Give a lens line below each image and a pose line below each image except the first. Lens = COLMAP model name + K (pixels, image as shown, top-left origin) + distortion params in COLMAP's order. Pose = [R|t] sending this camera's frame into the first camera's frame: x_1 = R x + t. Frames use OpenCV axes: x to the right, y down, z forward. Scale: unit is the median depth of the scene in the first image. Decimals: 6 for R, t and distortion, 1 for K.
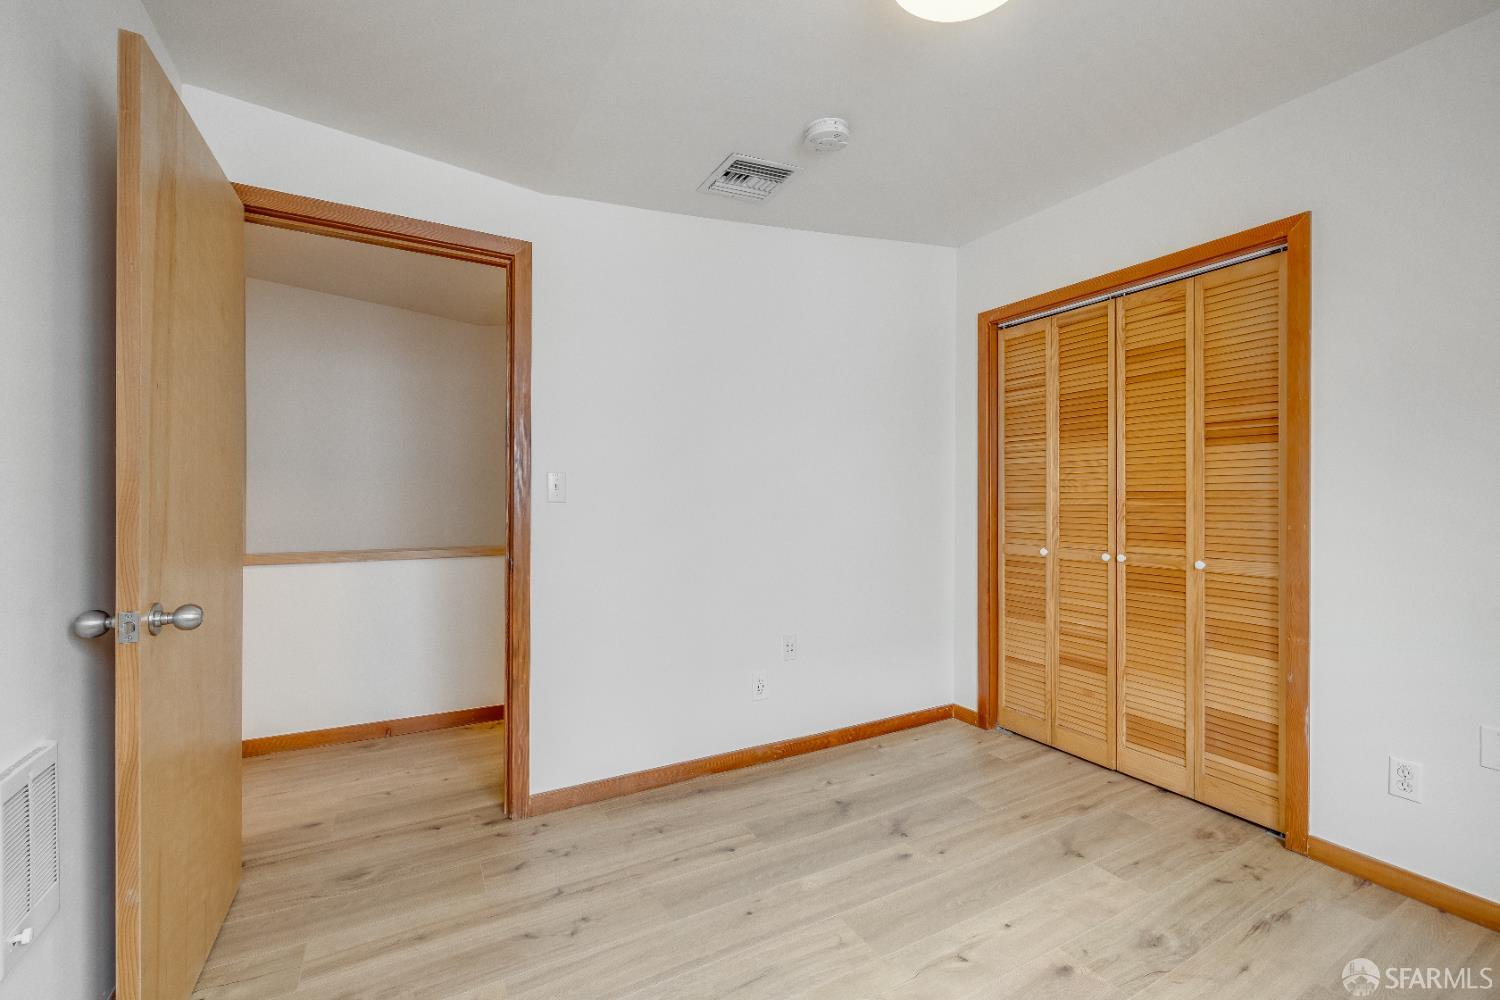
lens RADIAL K [[636.0, 0, 757.5], [0, 636.0, 493.6], [0, 0, 1]] dist [0.000173, -0.000562]
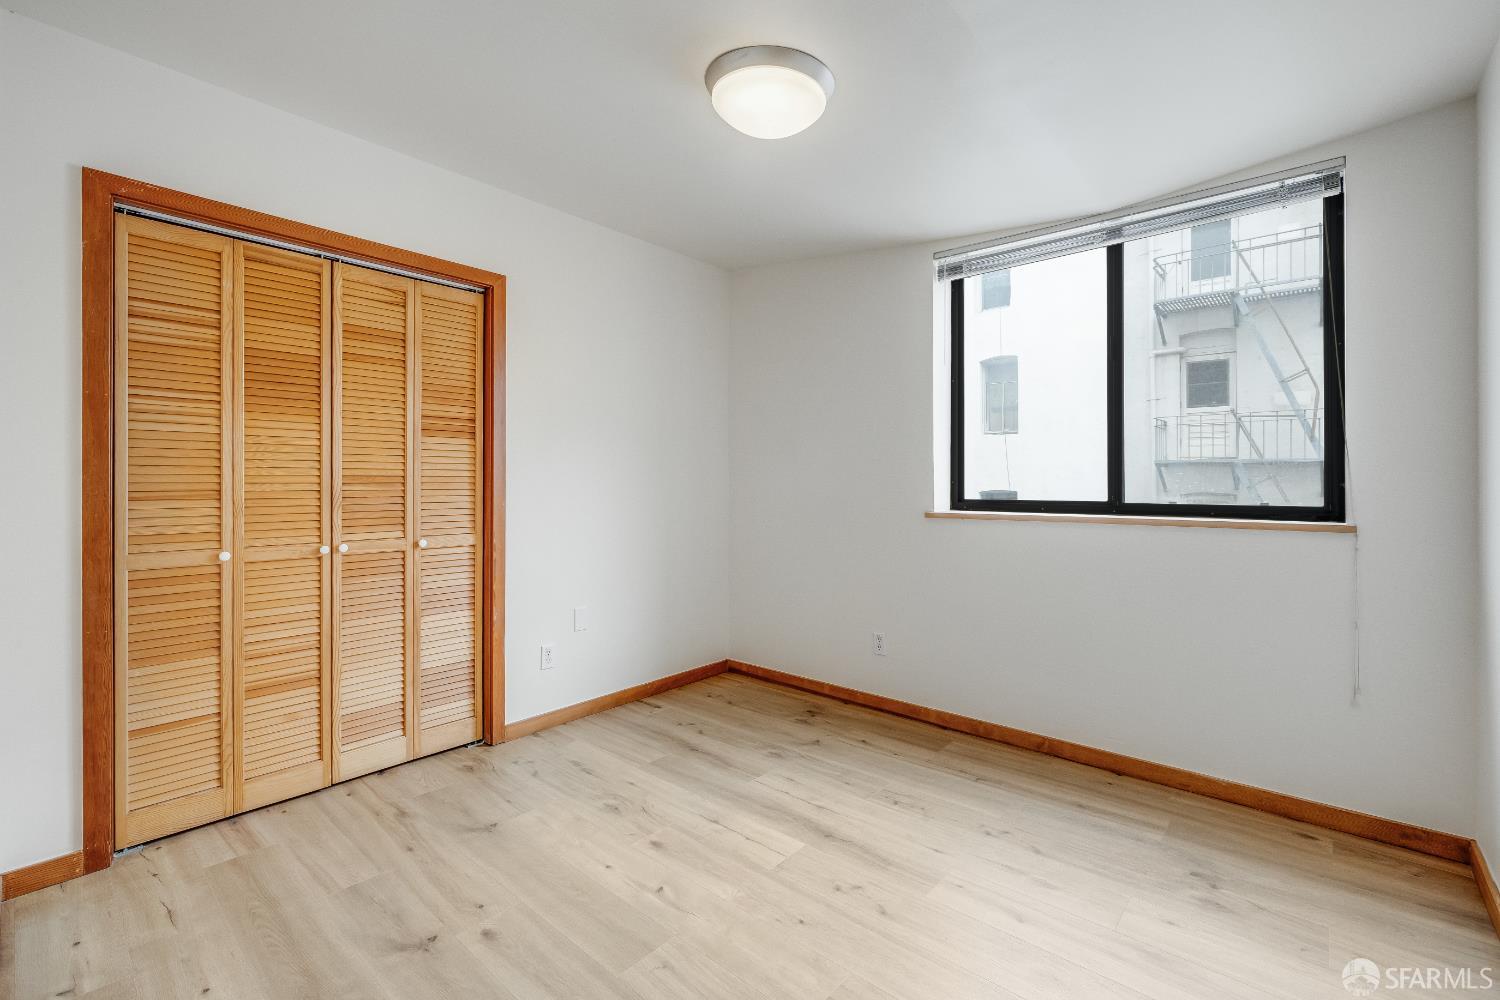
lens RADIAL K [[636.0, 0, 737.5], [0, 636.0, 488.2], [0, 0, 1]] dist [0.000173, -0.000562]
pose [[-0.306463, 0.000231, 0.951883, -0.477242], [0.000139, 1.000000, -0.000198, 0.015344], [-0.951883, 0.000072, -0.306463, 0.741049]]
